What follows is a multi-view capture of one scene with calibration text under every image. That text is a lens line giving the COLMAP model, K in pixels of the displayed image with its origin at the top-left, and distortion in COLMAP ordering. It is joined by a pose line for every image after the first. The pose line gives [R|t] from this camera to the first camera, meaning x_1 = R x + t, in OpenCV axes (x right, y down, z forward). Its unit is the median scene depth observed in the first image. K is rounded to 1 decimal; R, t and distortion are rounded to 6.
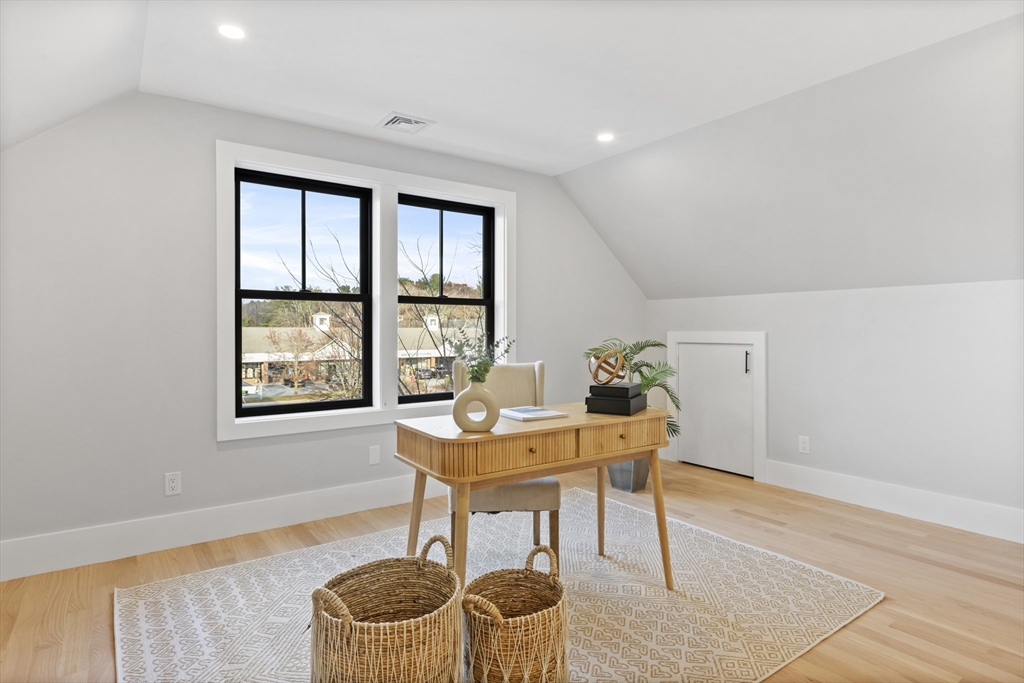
lens RADIAL K [[582.6, 0, 542.3], [0, 582.6, 331.6], [0, 0, 1]] dist [0.012377, 0.000872]
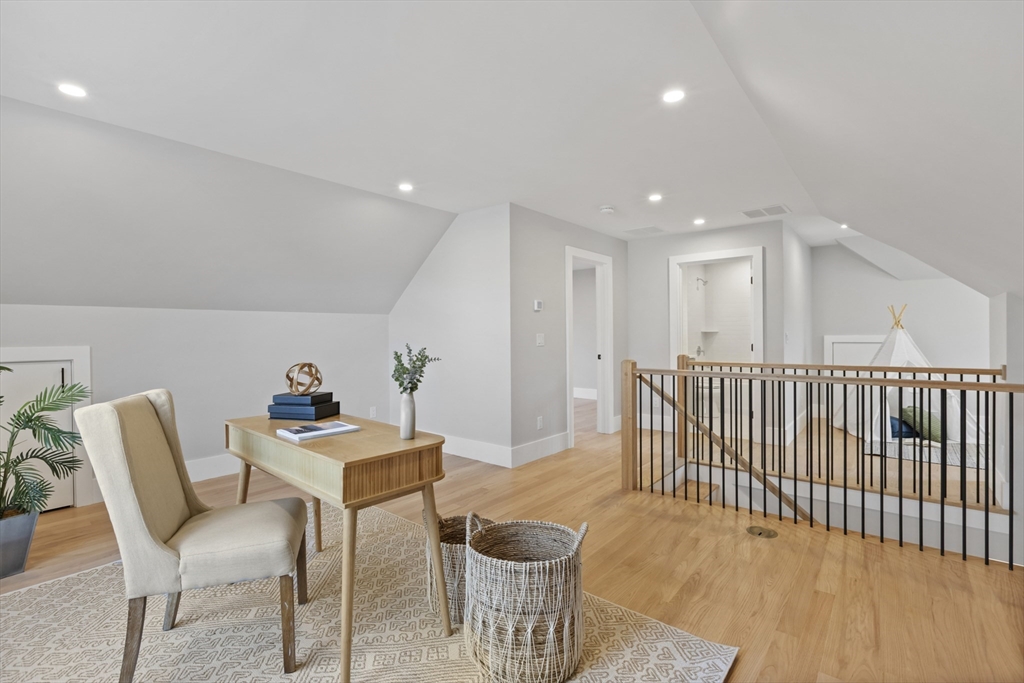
lens RADIAL K [[476.0, 0, 505.1], [0, 476.0, 339.1], [0, 0, 1]] dist [0.002046, 0.000129]
pose [[-0.220536, -0.016122, 0.975246, -0.554739], [0.010820, 0.999761, 0.018974, -0.019452], [-0.975319, 0.014736, -0.220309, 0.535140]]
